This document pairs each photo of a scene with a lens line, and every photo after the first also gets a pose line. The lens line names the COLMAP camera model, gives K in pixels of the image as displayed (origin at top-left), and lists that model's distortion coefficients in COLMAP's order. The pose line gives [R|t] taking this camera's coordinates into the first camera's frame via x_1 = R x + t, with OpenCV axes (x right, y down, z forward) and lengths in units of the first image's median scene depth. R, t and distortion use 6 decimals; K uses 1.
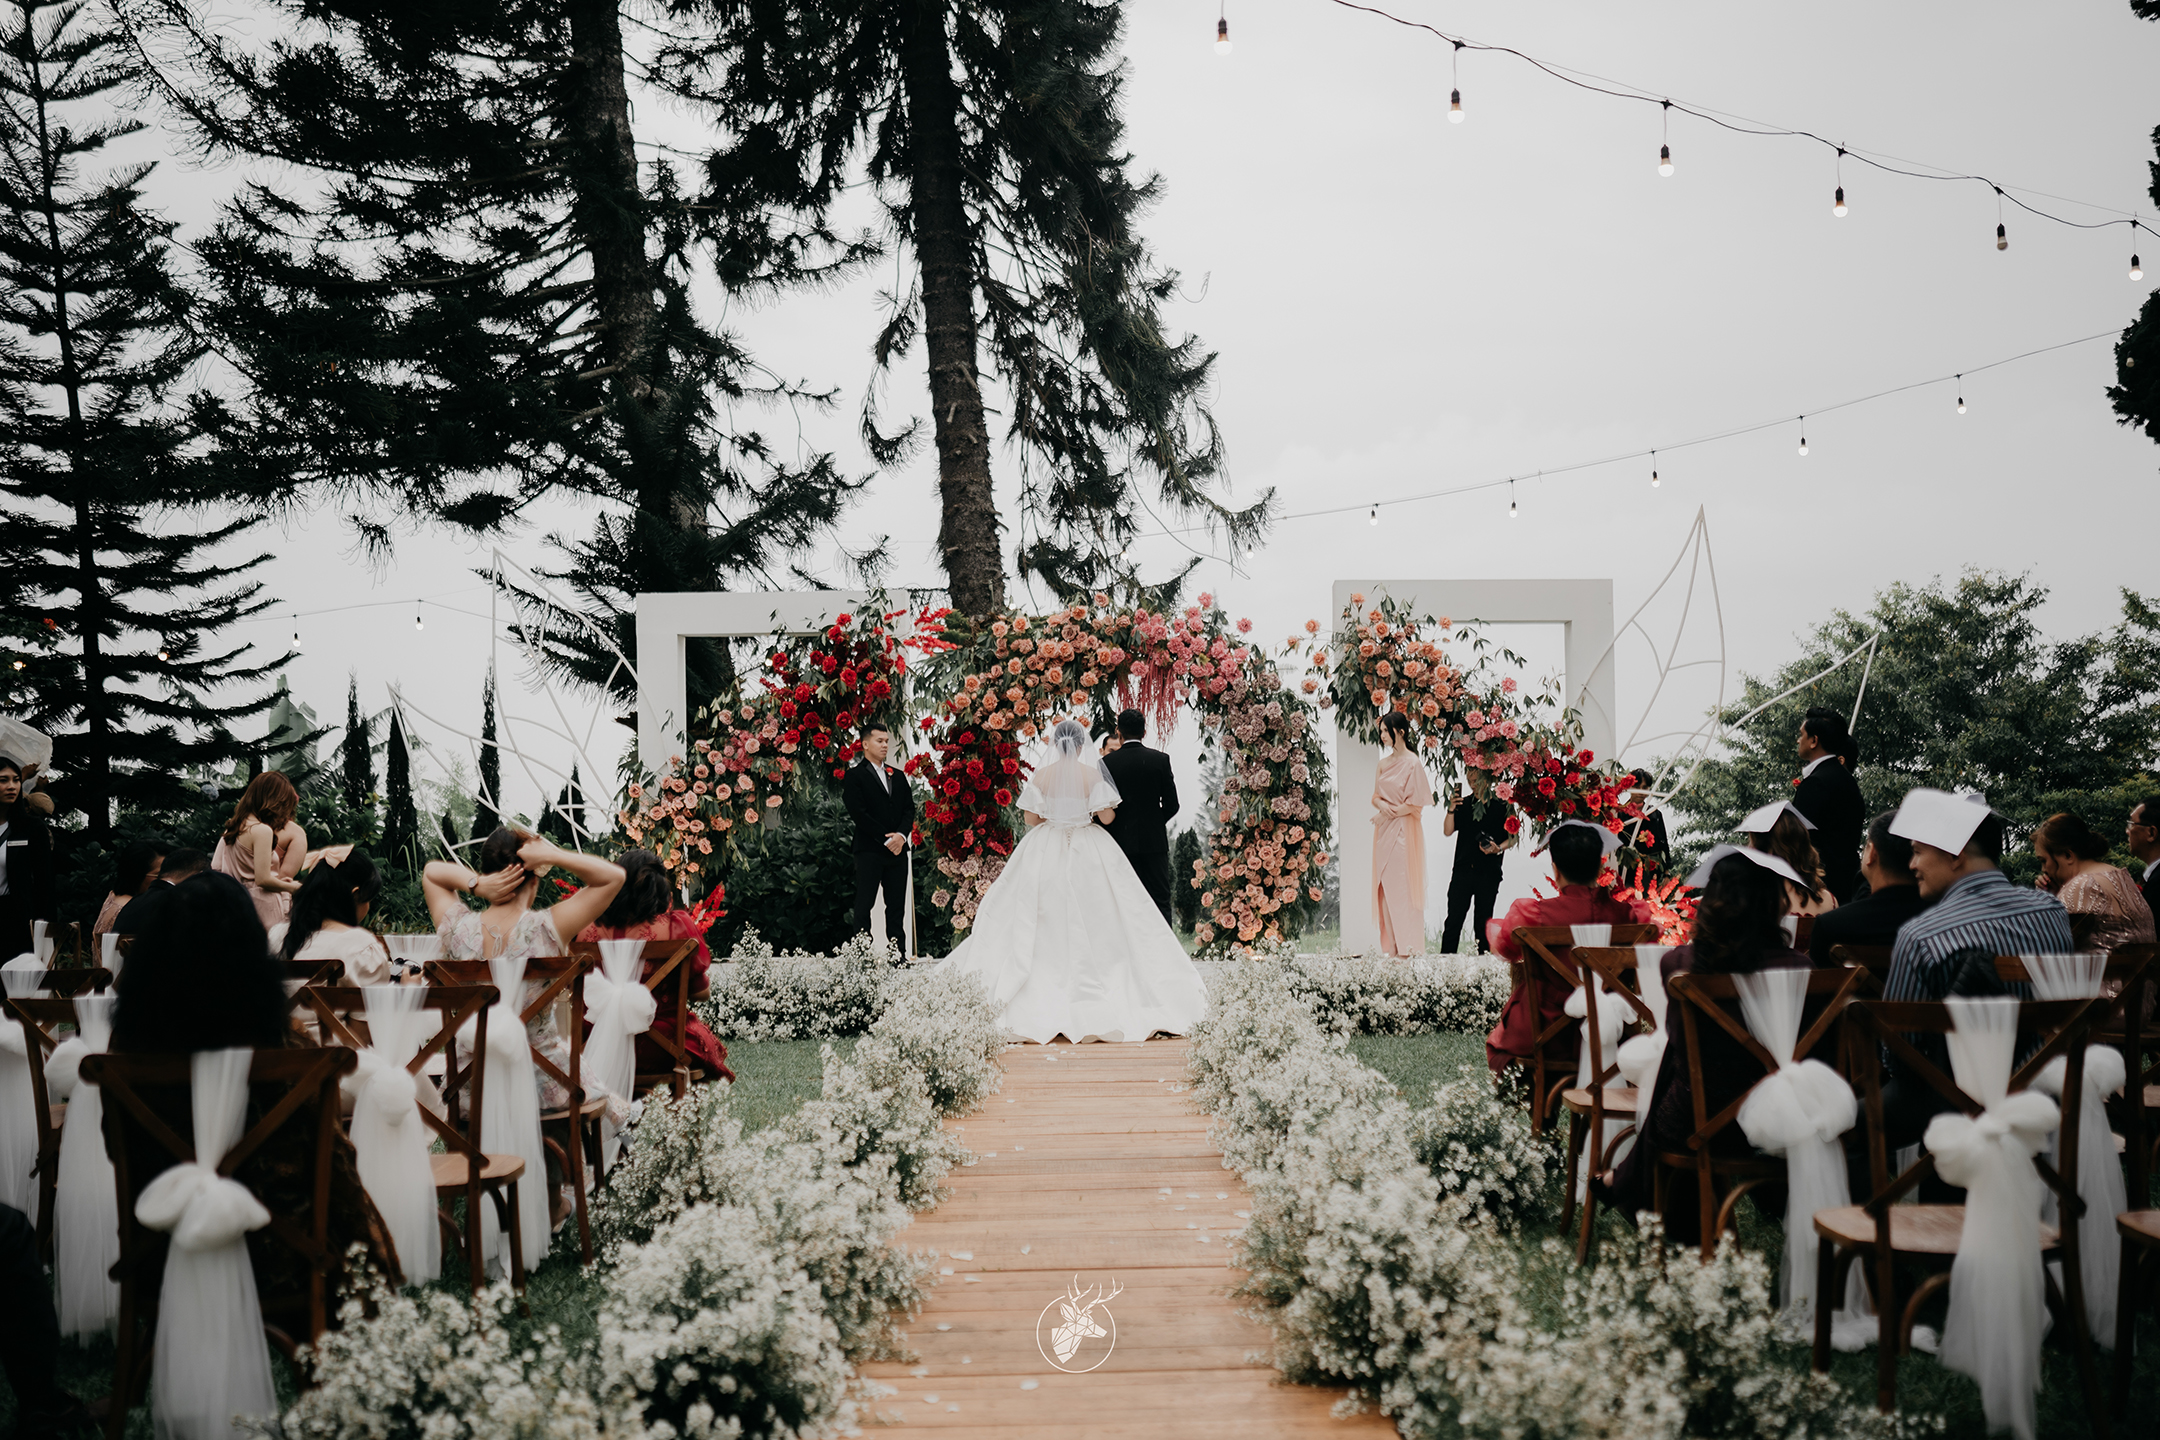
lens RADIAL K [[1988.1, 0, 1080.0], [0, 1988.1, 720.0], [0, 0, 1]] dist [-0.074993, 0.176129]
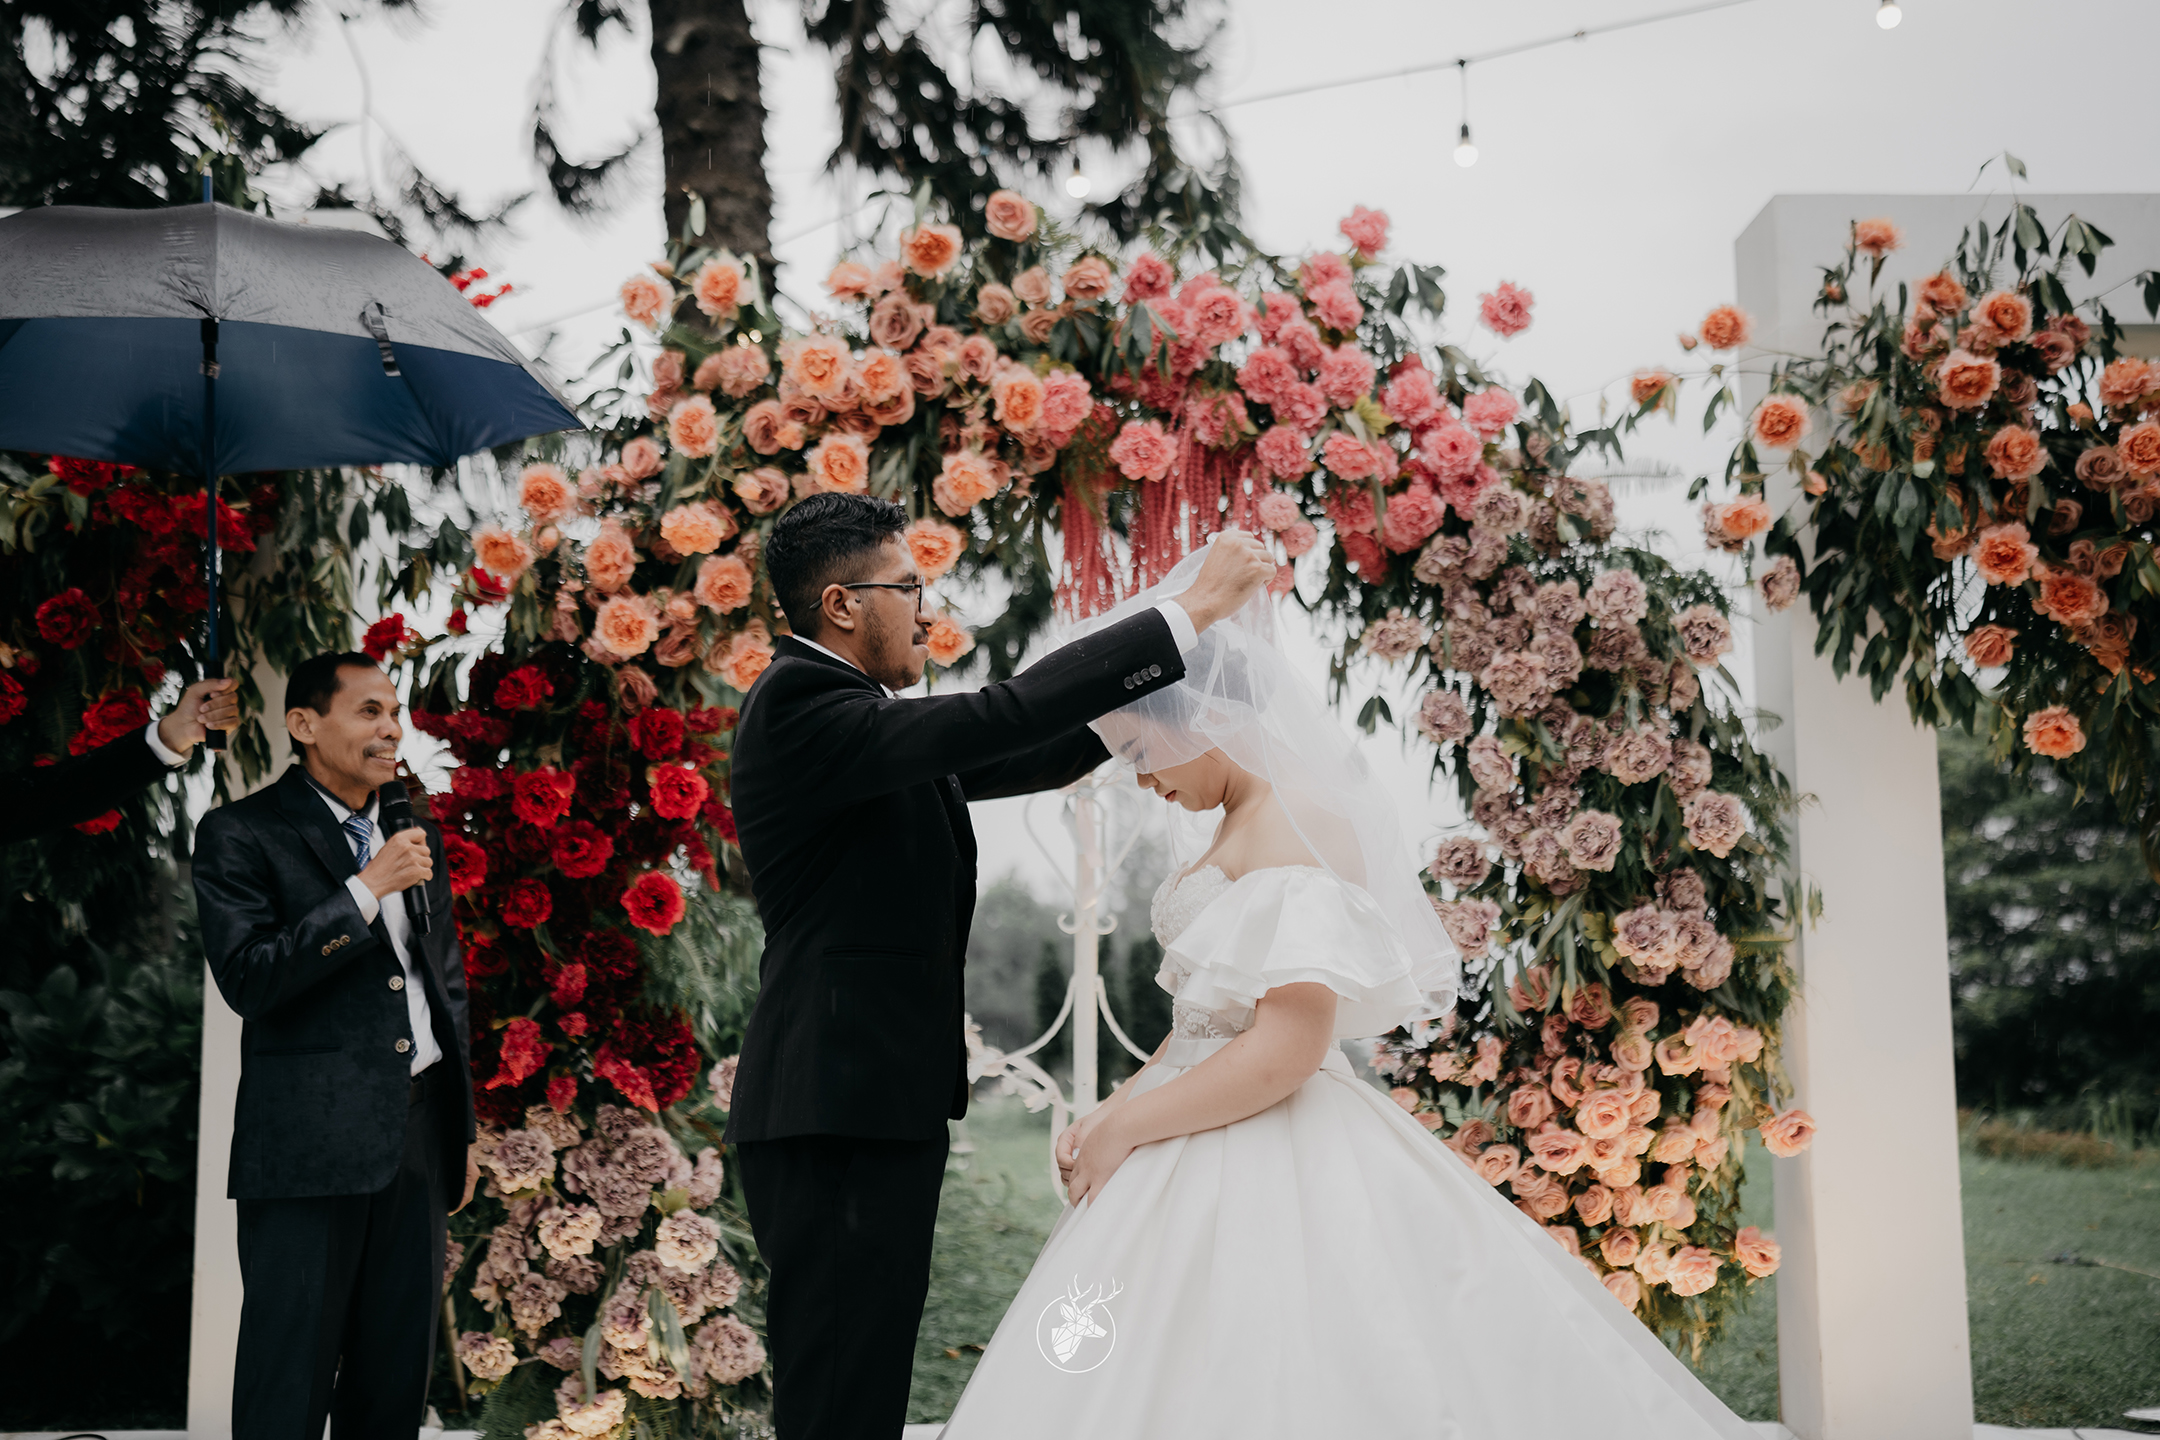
lens RADIAL K [[1988.1, 0, 1080.0], [0, 1988.1, 720.0], [0, 0, 1]] dist [-0.074993, 0.176129]
pose [[0.998670, 0.010917, 0.050386, 0.007176], [-0.008825, 0.999097, -0.041555, 0.024307], [-0.050794, 0.041055, 0.997865, 0.718138]]
